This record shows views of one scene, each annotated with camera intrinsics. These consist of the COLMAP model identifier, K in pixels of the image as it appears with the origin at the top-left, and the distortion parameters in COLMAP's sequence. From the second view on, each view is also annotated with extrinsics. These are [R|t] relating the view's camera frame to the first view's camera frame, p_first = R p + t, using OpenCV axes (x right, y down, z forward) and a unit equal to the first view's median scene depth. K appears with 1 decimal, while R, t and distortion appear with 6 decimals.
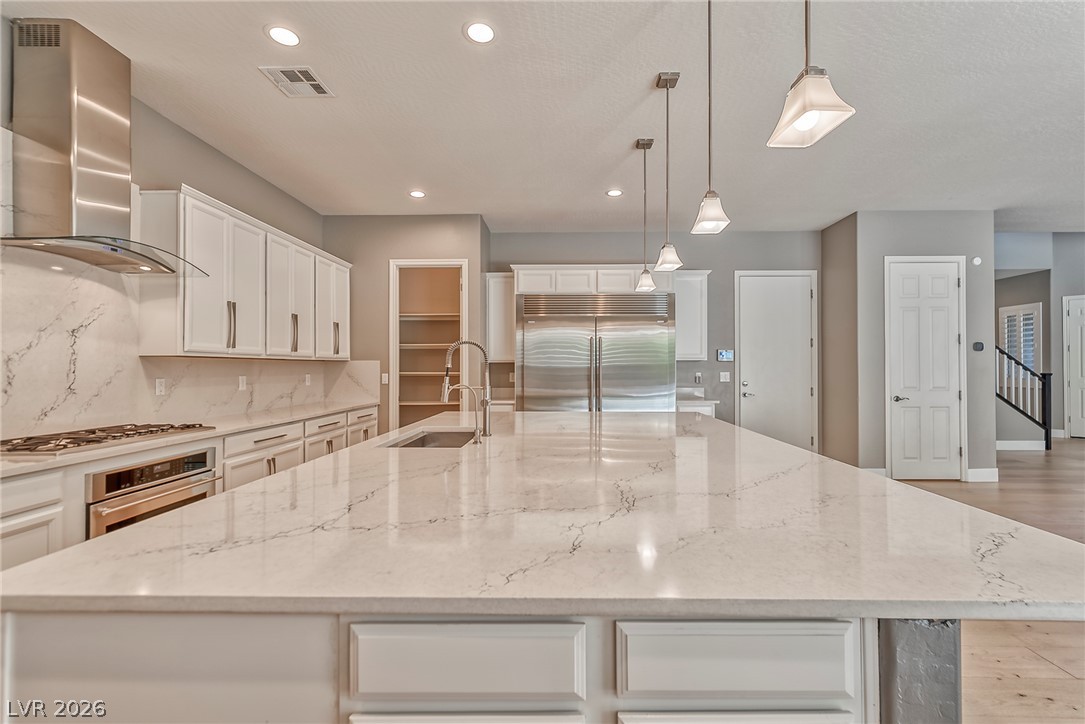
lens RADIAL K [[477.5, 0, 561.2], [0, 477.5, 361.9], [0, 0, 1]] dist [0.003482, 0.000384]
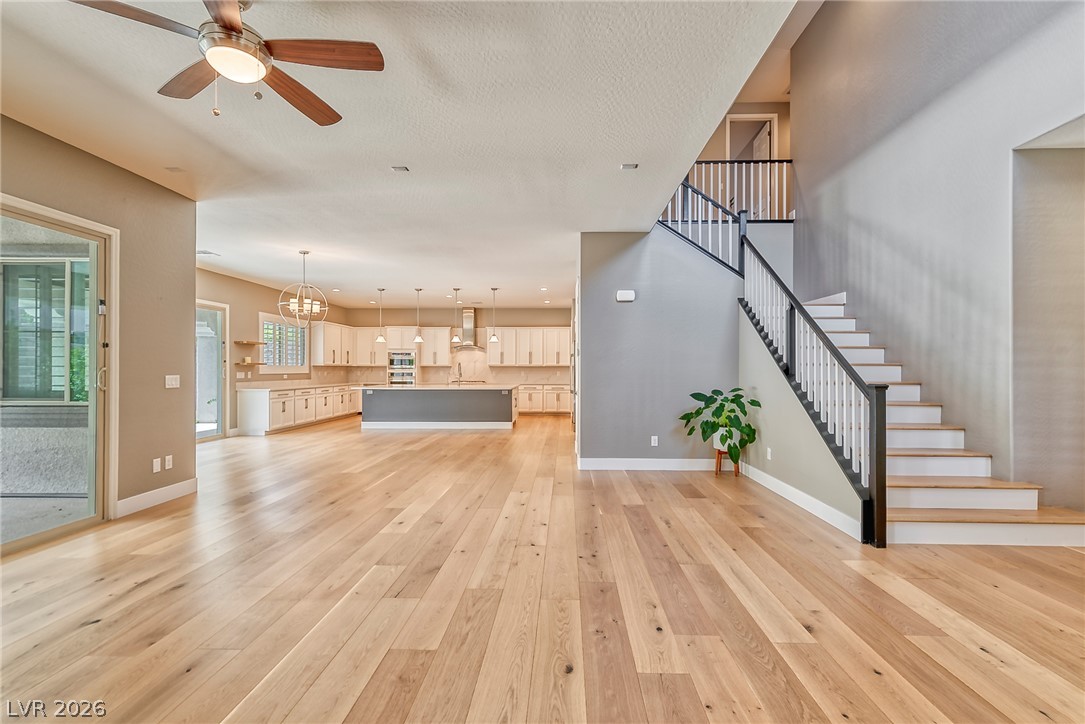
lens RADIAL K [[477.5, 0, 549.6], [0, 477.5, 371.0], [0, 0, 1]] dist [0.003482, 0.000384]
pose [[-0.007457, 0.006512, -0.999951, 2.792477], [0.010051, 0.999929, 0.006437, 0.006732], [0.999922, -0.010002, -0.007522, 1.260623]]
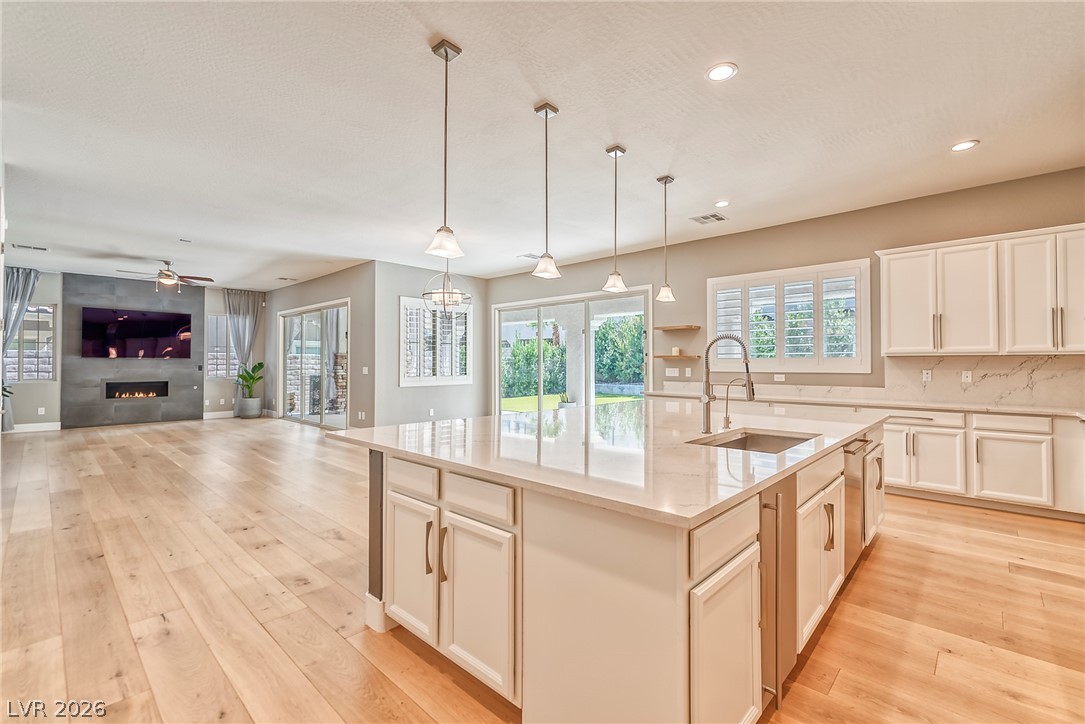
lens RADIAL K [[477.5, 0, 554.8], [0, 477.5, 353.6], [0, 0, 1]] dist [0.003482, 0.000384]
pose [[-0.751219, 0.015924, 0.659861, -0.394546], [-0.006651, 0.999476, -0.031691, 0.017384], [-0.660020, -0.028195, -0.750719, 1.343498]]
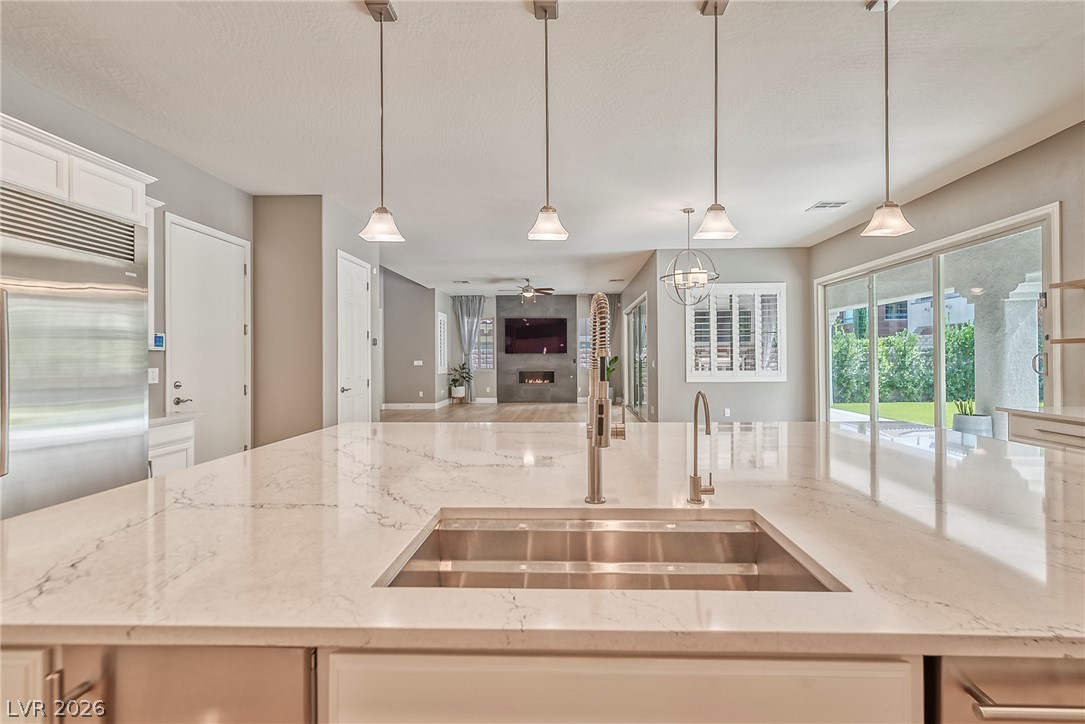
lens RADIAL K [[477.5, 0, 550.7], [0, 477.5, 352.7], [0, 0, 1]] dist [0.003482, 0.000384]
pose [[0.013605, 0.012421, 0.999830, -0.433389], [-0.005510, 0.999909, -0.012347, 0.009835], [-0.999892, -0.005341, 0.013672, 0.733939]]
